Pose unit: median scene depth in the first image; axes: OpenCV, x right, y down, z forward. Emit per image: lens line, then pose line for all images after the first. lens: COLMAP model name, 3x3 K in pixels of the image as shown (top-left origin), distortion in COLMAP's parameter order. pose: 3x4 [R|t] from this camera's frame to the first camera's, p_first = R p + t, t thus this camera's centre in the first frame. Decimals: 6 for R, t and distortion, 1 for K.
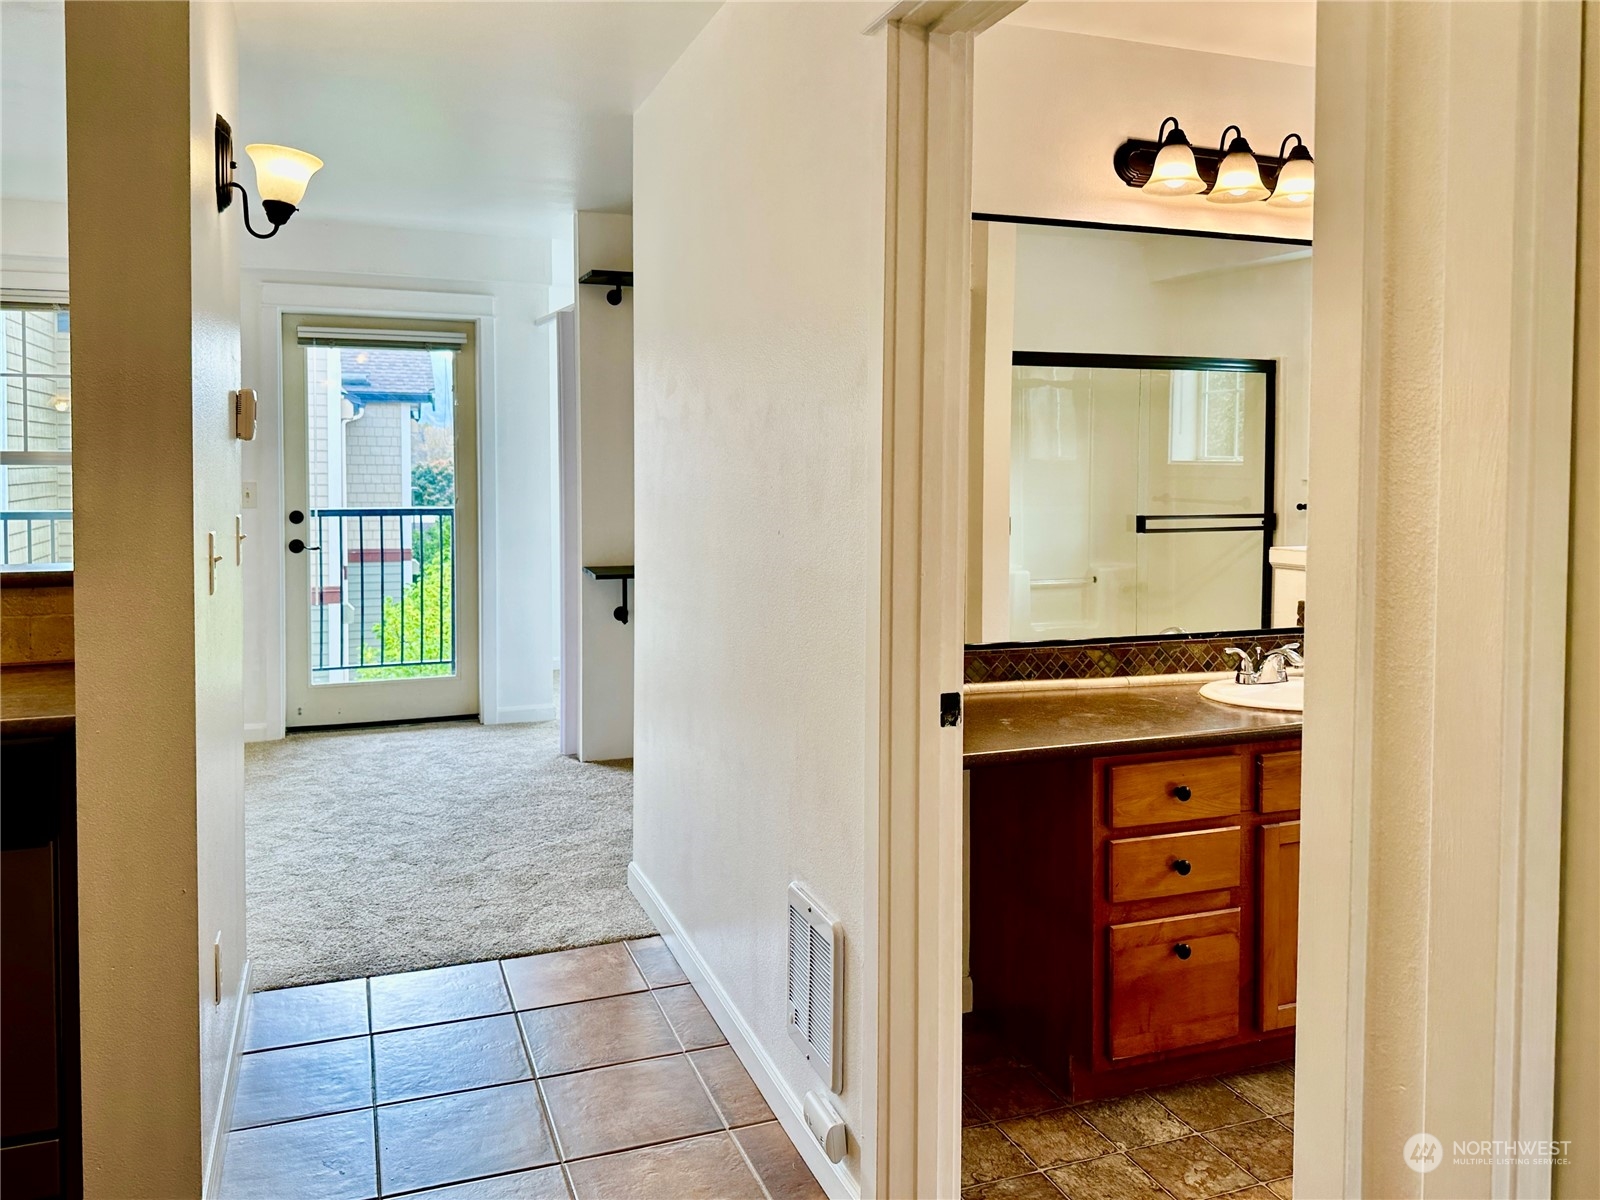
lens RADIAL K [[1218.5, 0, 761.9], [0, 1218.5, 531.3], [0, 0, 1]] dist [0.040406, -0.027433]
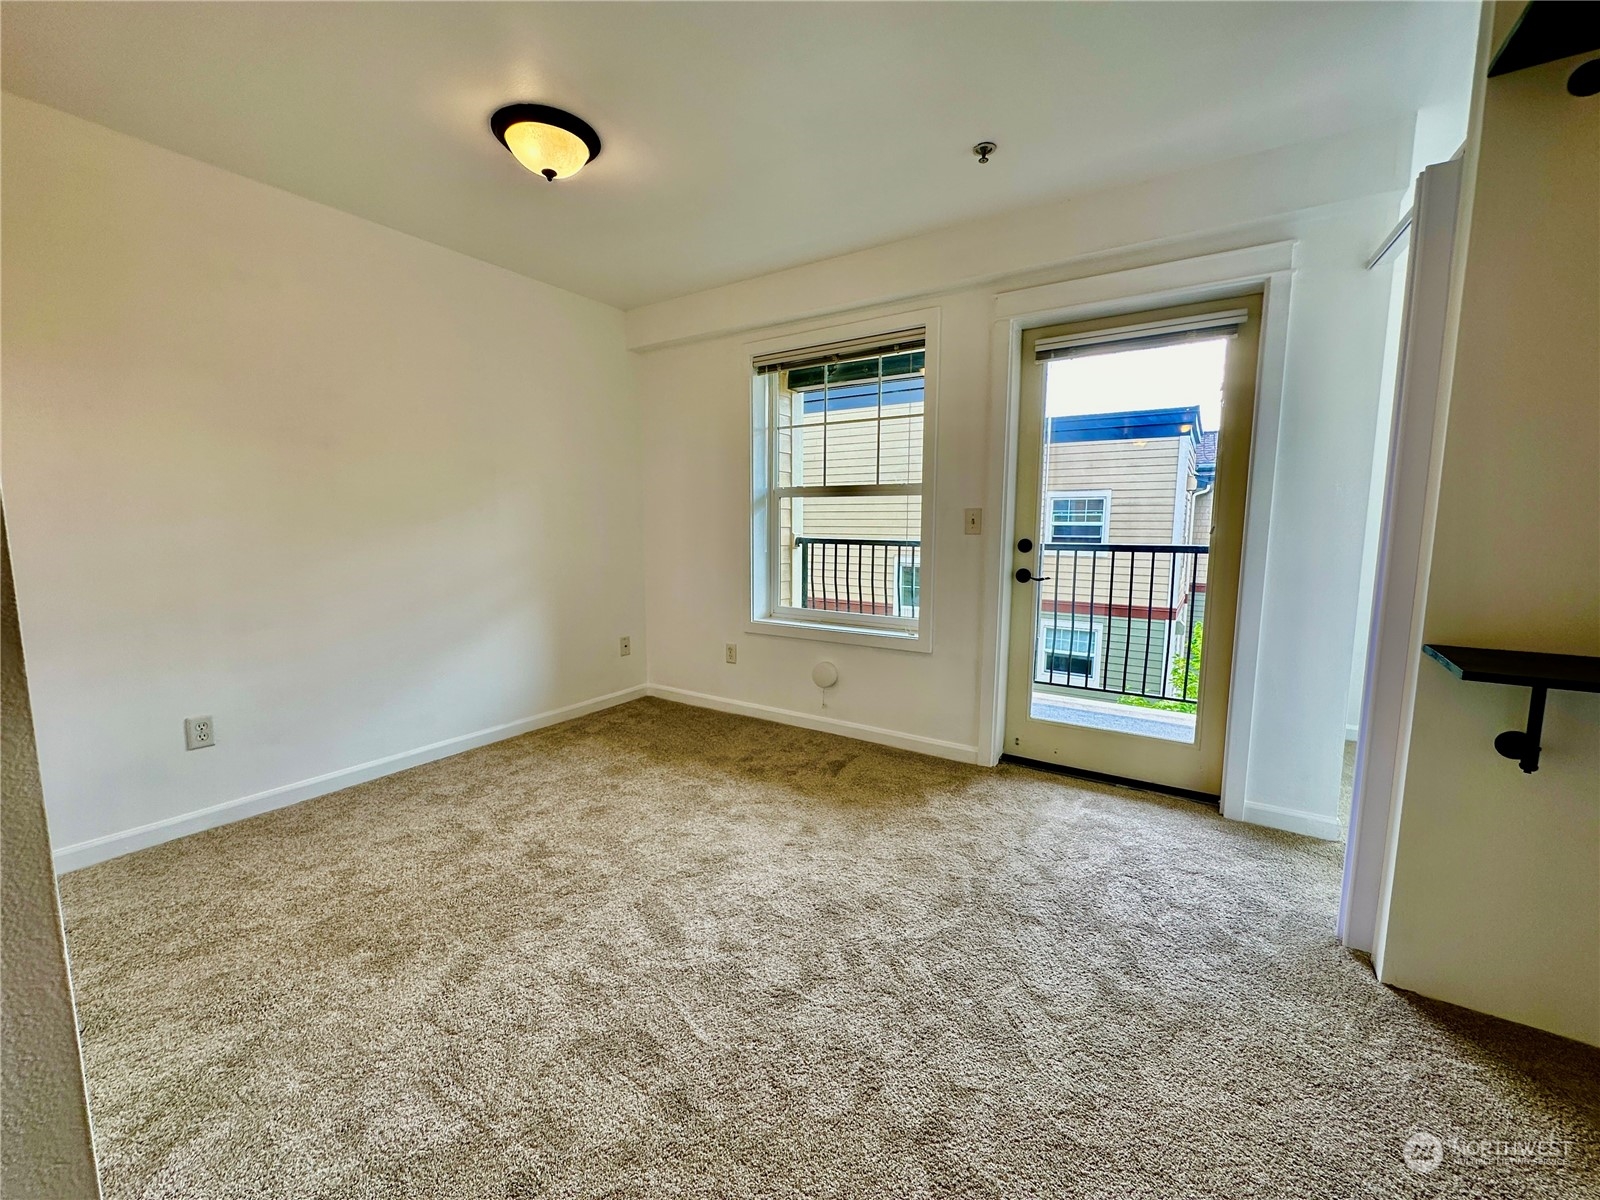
lens RADIAL K [[630.7, 0, 821.2], [0, 630.7, 602.8], [0, 0, 1]] dist [-0.001360, 0.001686]
pose [[0.628464, 0.091521, -0.772436, -0.091632], [-0.045235, 0.995673, 0.081168, -0.000029], [0.776522, -0.016070, 0.629885, 0.559966]]
